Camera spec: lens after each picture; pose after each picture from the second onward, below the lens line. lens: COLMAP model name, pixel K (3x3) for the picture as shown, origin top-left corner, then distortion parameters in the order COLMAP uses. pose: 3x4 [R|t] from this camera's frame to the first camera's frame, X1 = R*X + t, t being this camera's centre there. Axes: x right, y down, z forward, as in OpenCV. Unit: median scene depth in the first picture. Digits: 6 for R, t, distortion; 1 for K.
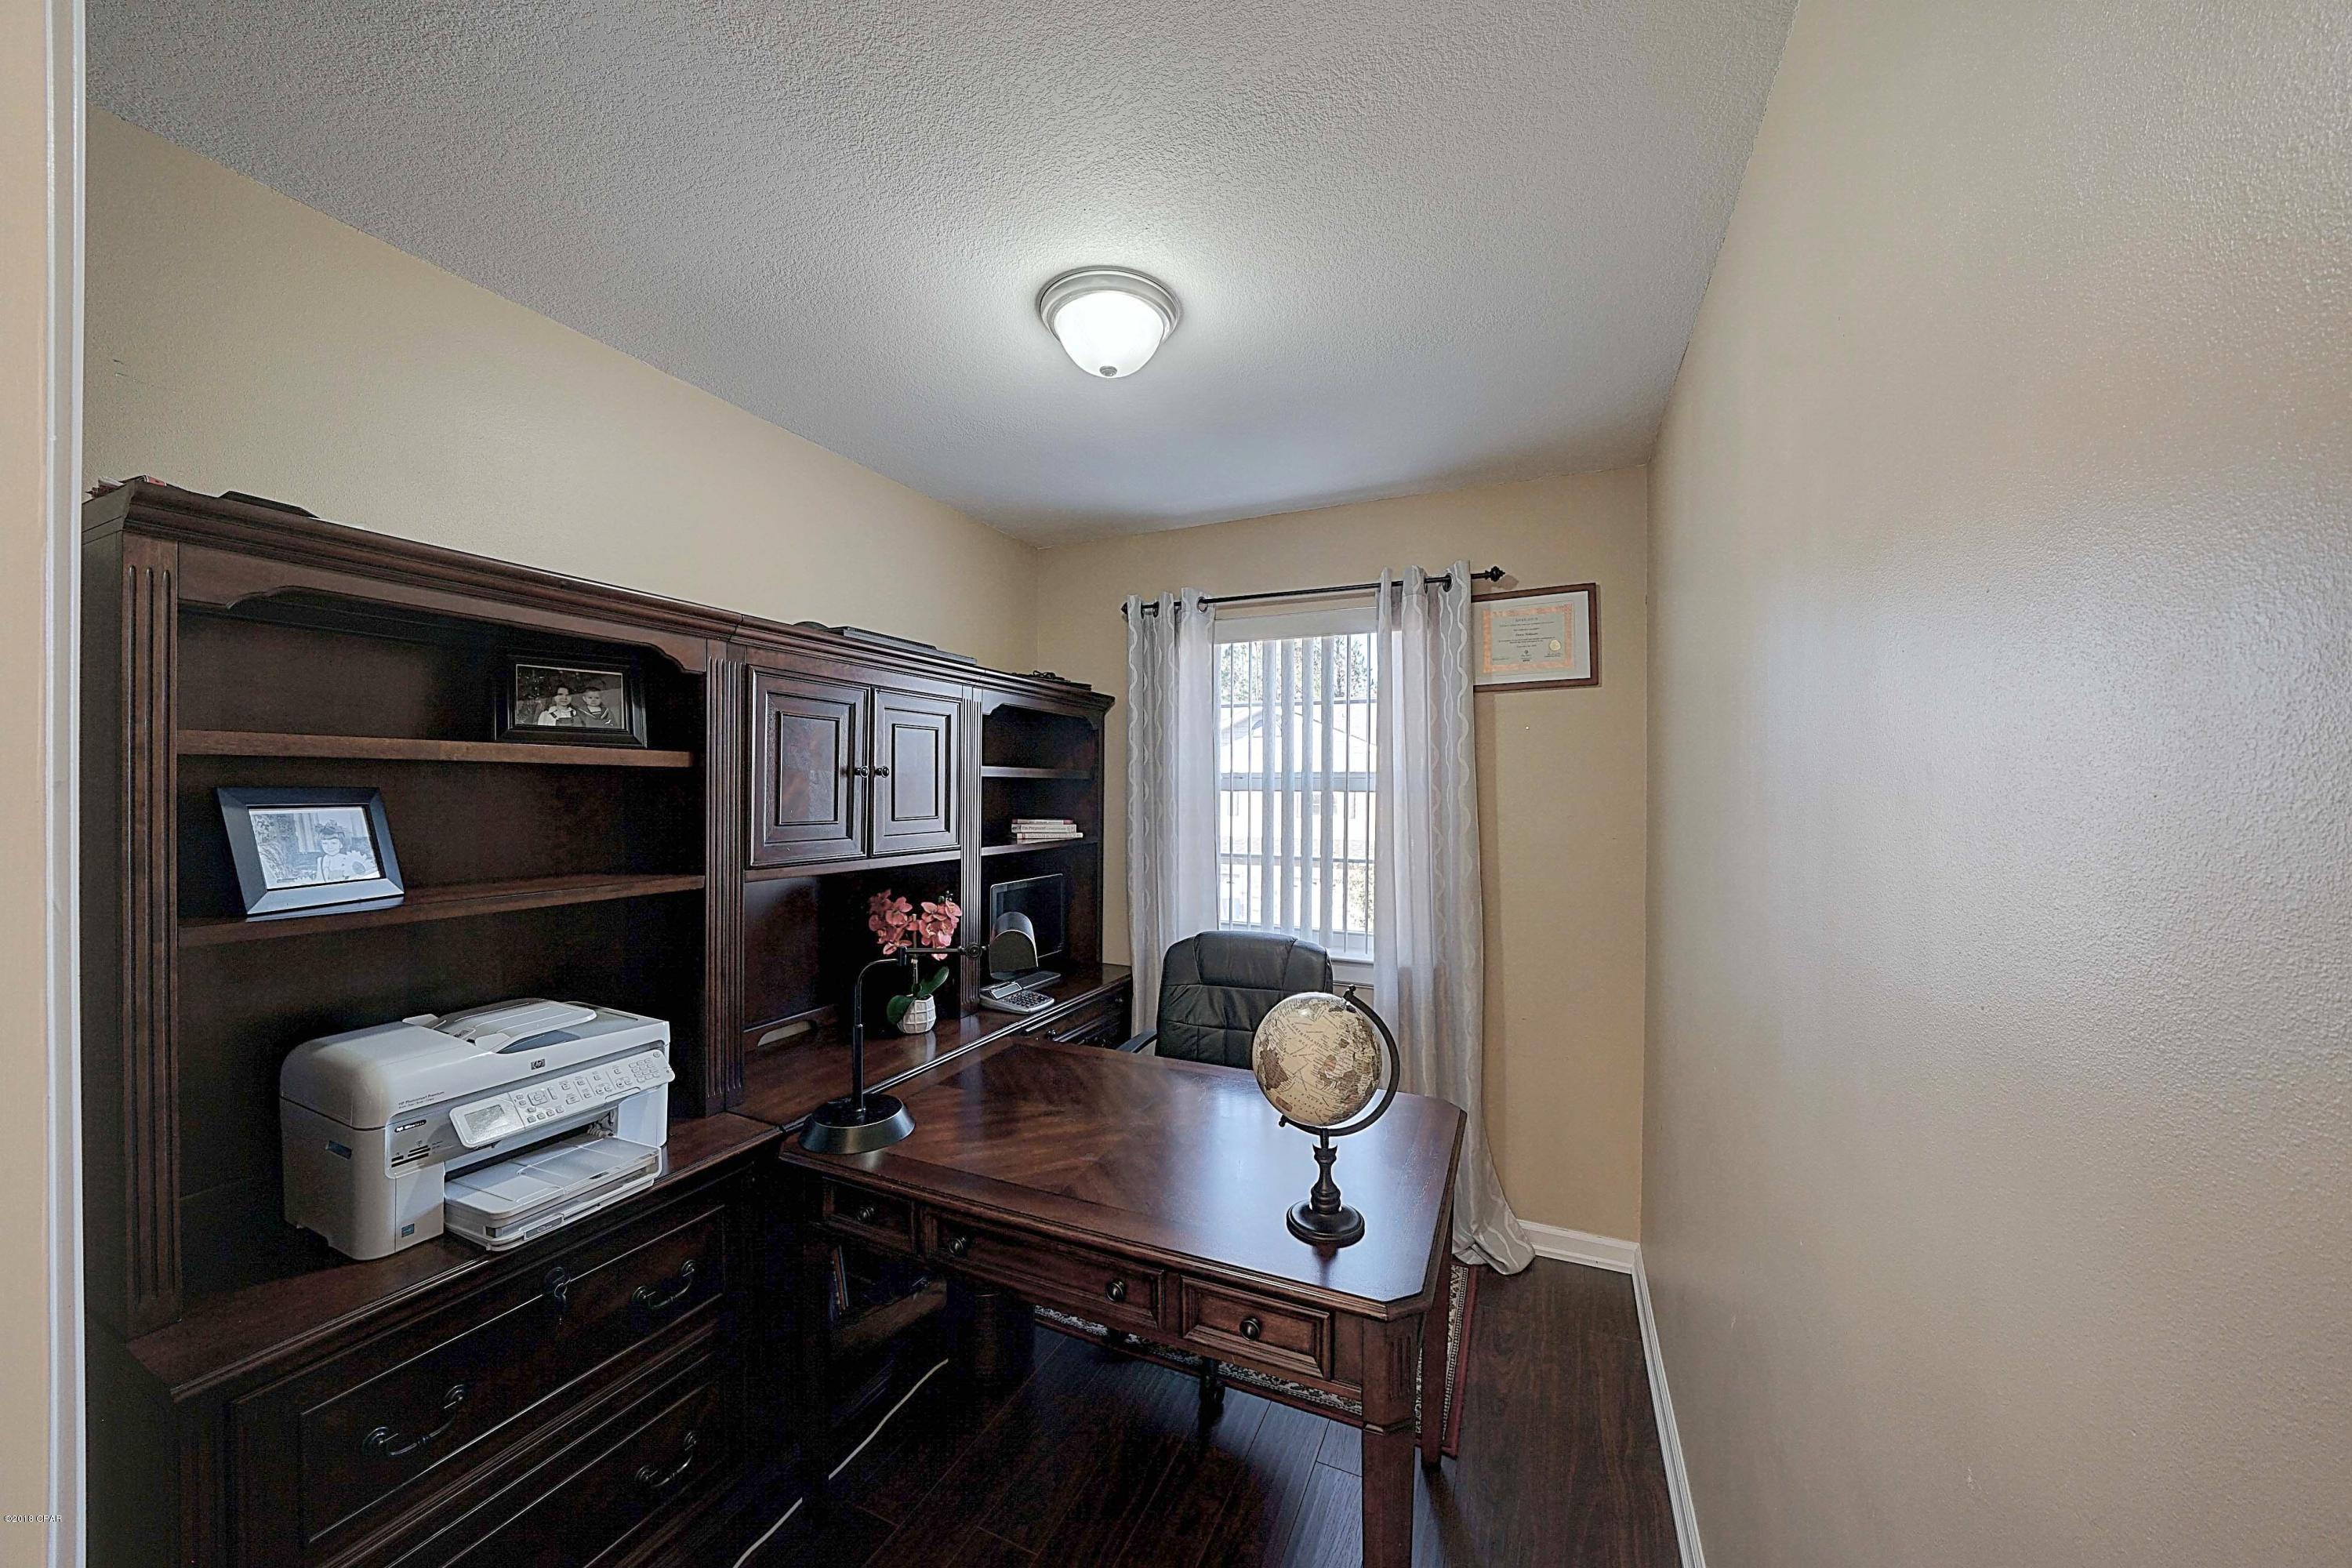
lens RADIAL K [[812.6, 0, 1163.7], [0, 812.6, 793.2], [0, 0, 1]] dist [-0.026110, 0.003340]
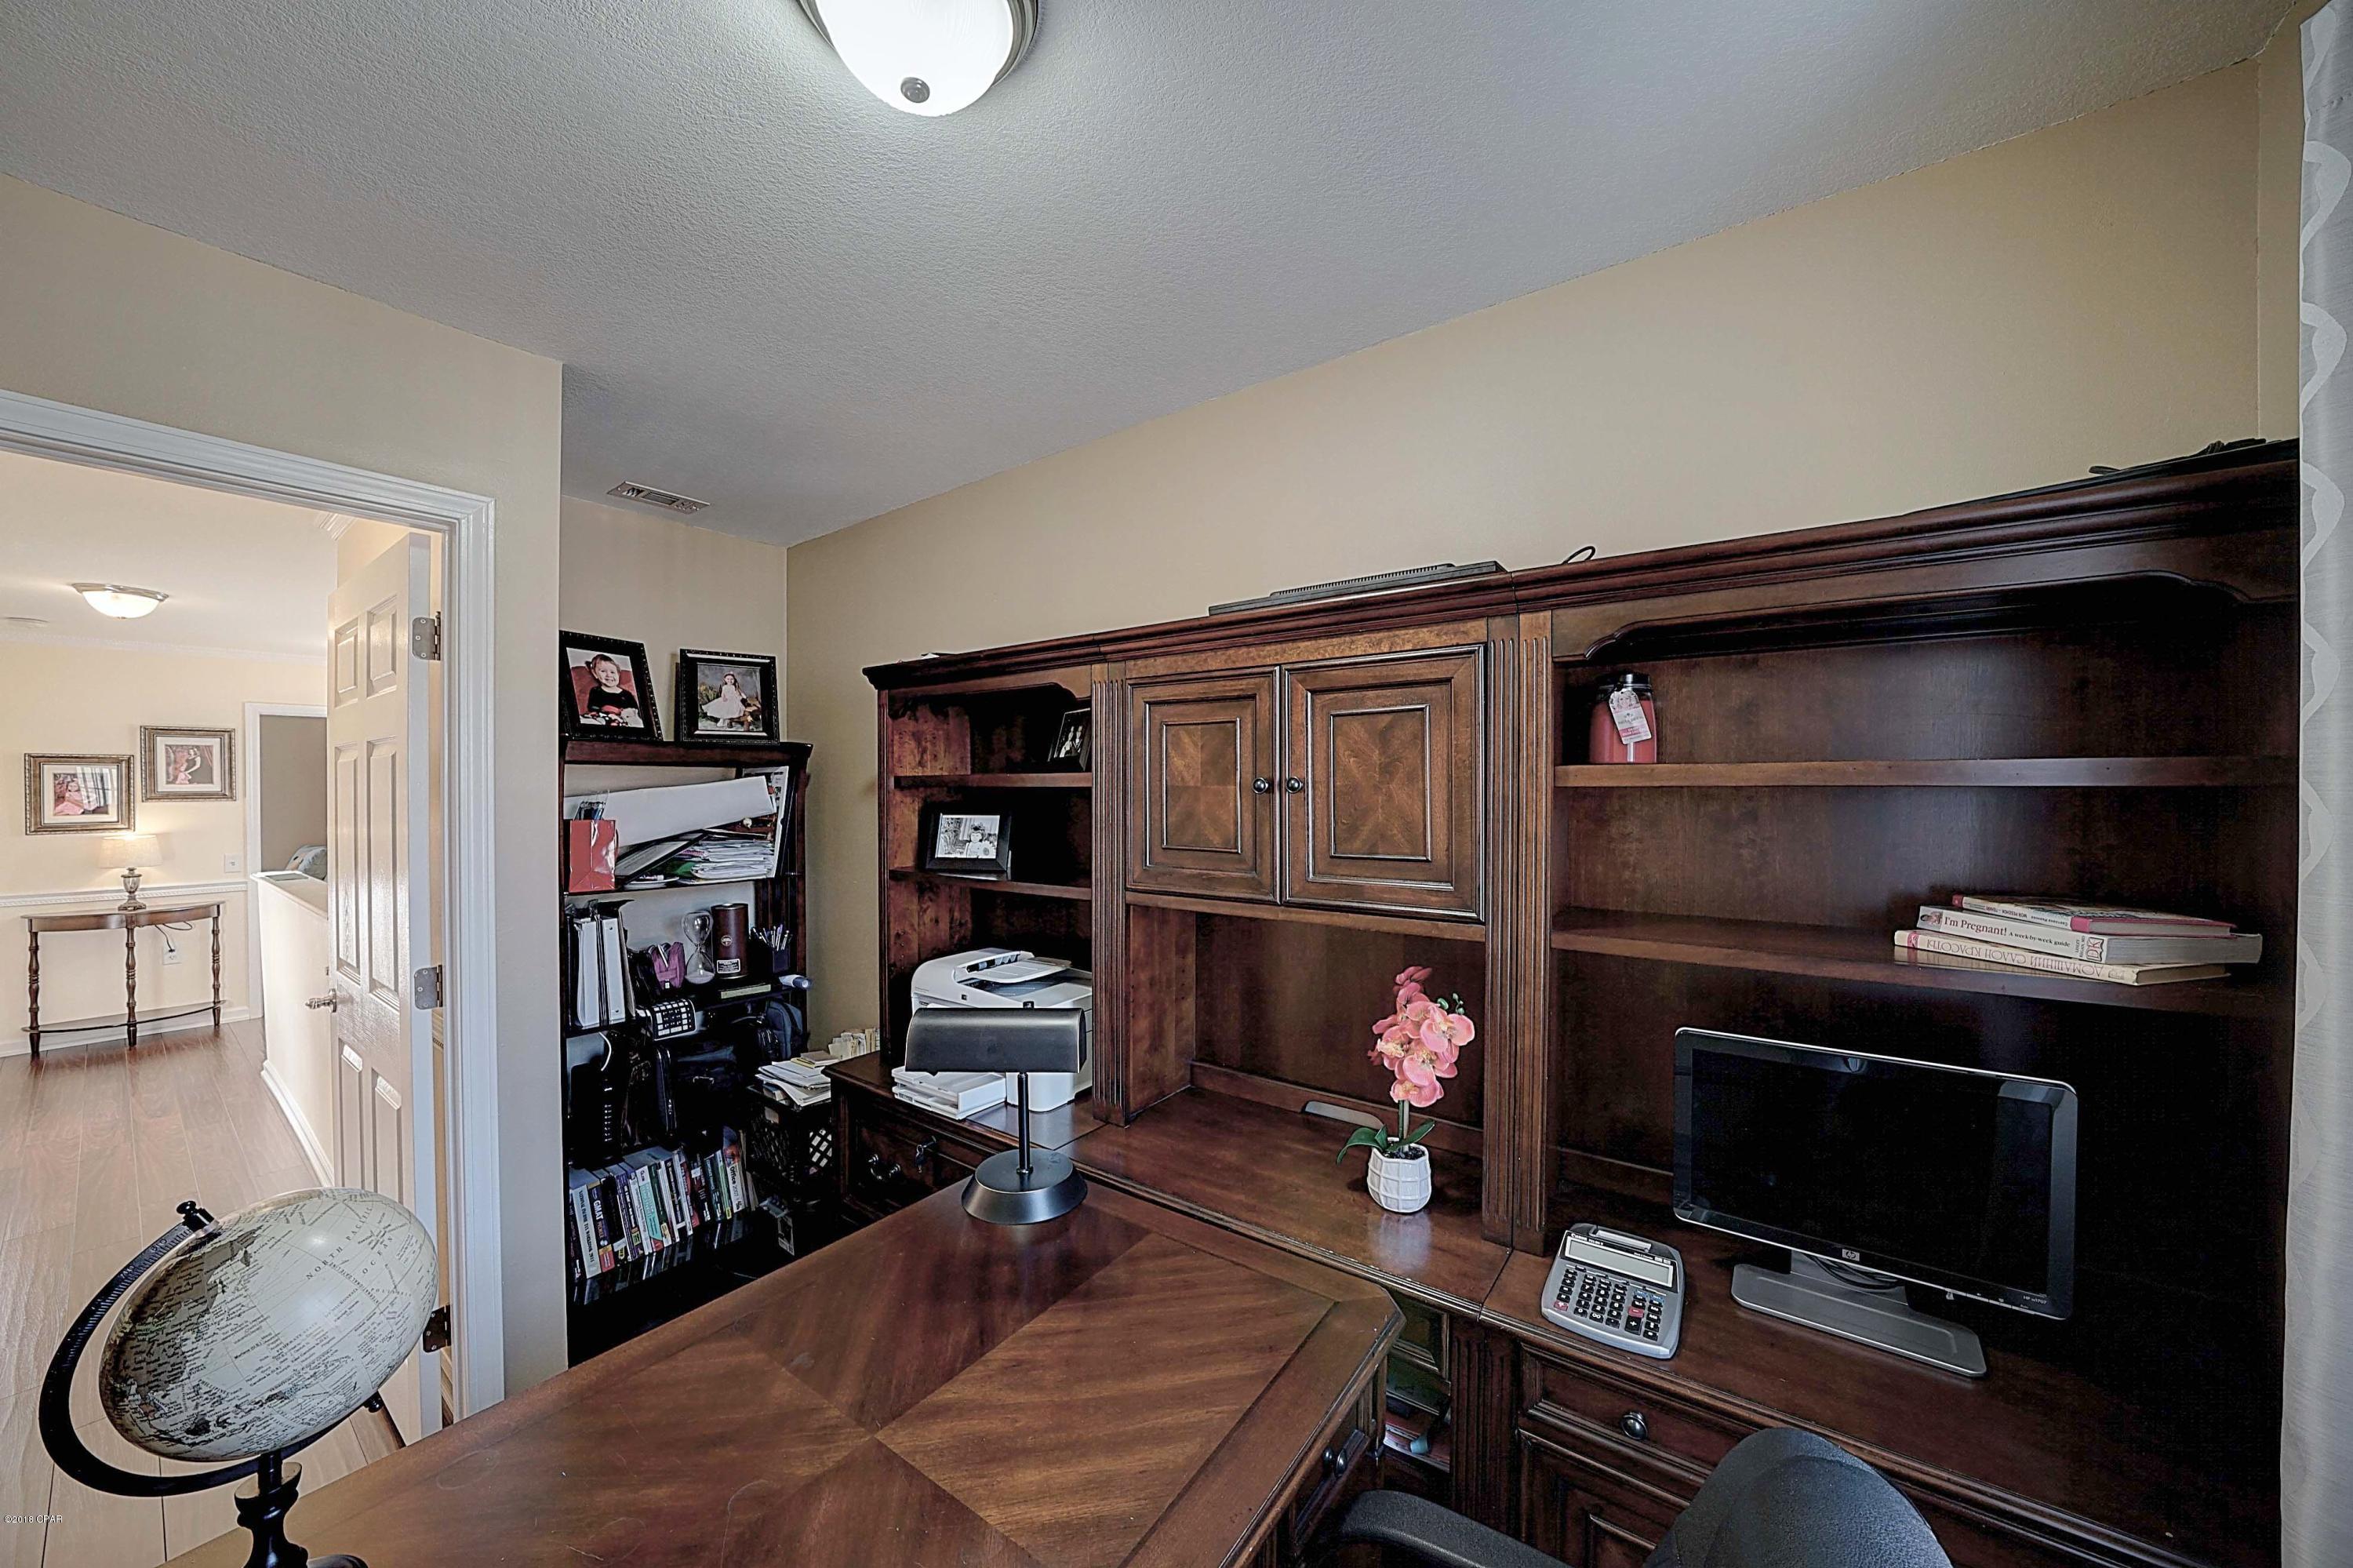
lens RADIAL K [[813.0, 0, 1164.2], [0, 813.0, 793.3], [0, 0, 1]] dist [-0.026110, 0.003340]
pose [[-0.197609, 0.005236, -0.980267, 0.498694], [-0.000657, 0.999985, 0.005474, -0.031947], [0.980281, 0.001726, -0.197603, 1.420031]]
